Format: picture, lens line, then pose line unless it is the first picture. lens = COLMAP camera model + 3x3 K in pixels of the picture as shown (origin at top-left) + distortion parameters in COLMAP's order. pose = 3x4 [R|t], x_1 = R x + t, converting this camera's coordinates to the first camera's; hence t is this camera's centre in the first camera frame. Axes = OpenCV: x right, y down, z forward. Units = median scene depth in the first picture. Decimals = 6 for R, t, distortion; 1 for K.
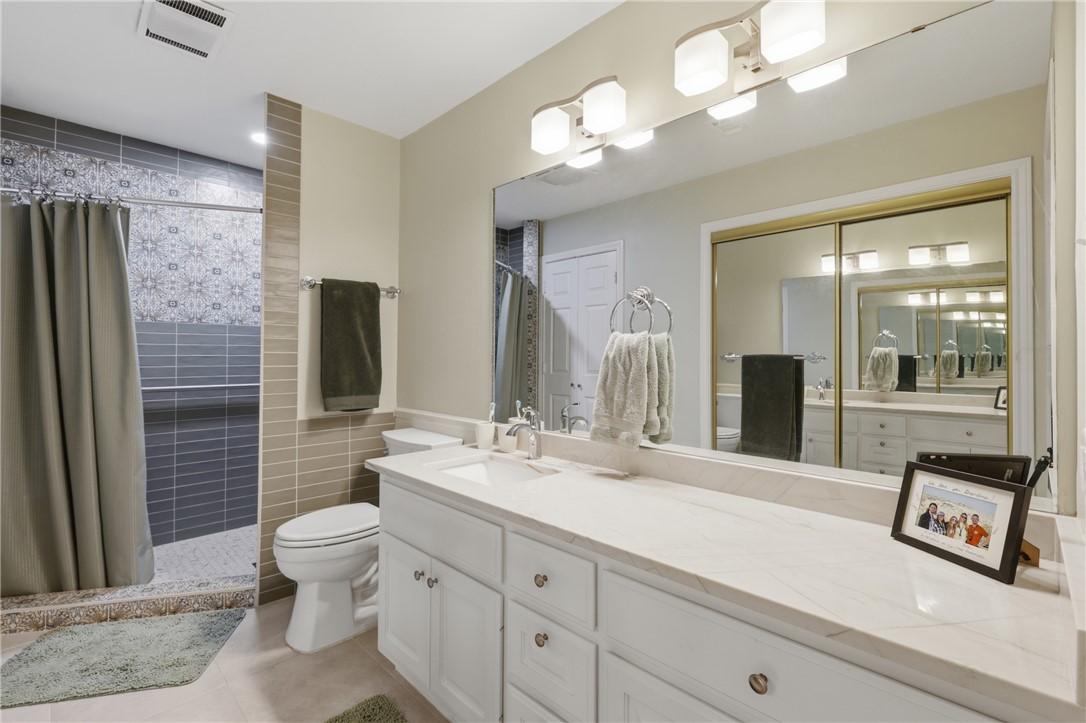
lens RADIAL K [[495.9, 0, 542.9], [0, 495.9, 357.6], [0, 0, 1]] dist [-0.000946, -0.000957]
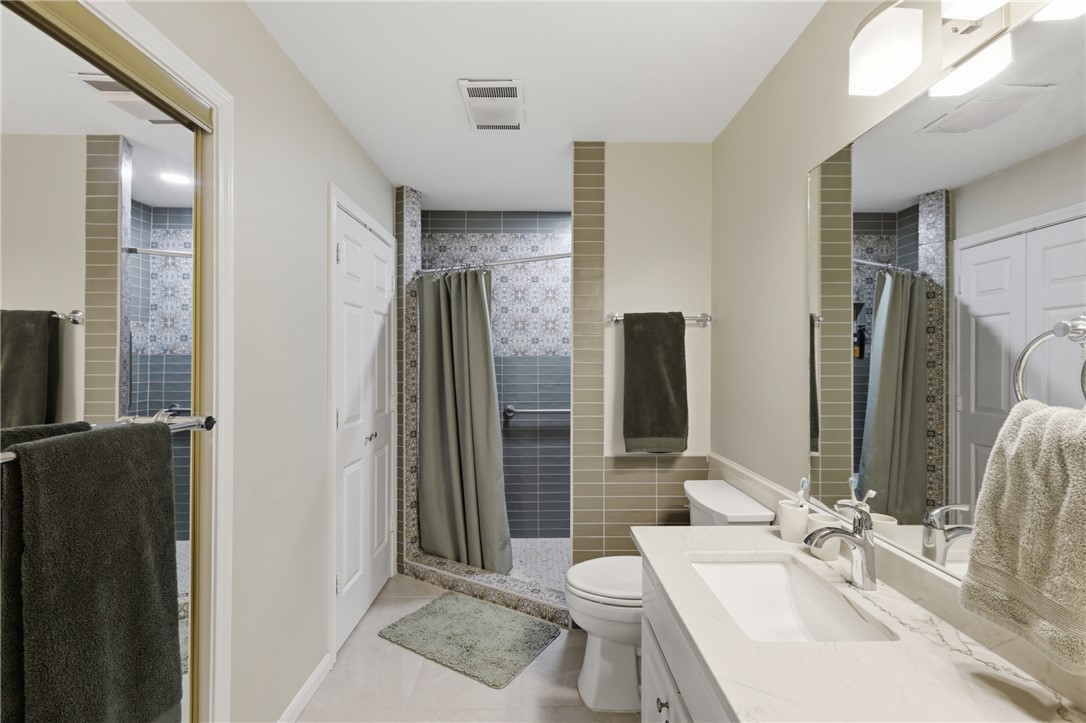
lens RADIAL K [[475.4, 0, 541.1], [0, 475.4, 363.0], [0, 0, 1]] dist [0.002892, -0.000972]
pose [[0.712640, -0.005870, -0.701505, 0.091422], [0.004780, 0.999982, -0.003511, -0.060671], [0.701513, -0.000851, 0.712656, 0.224061]]
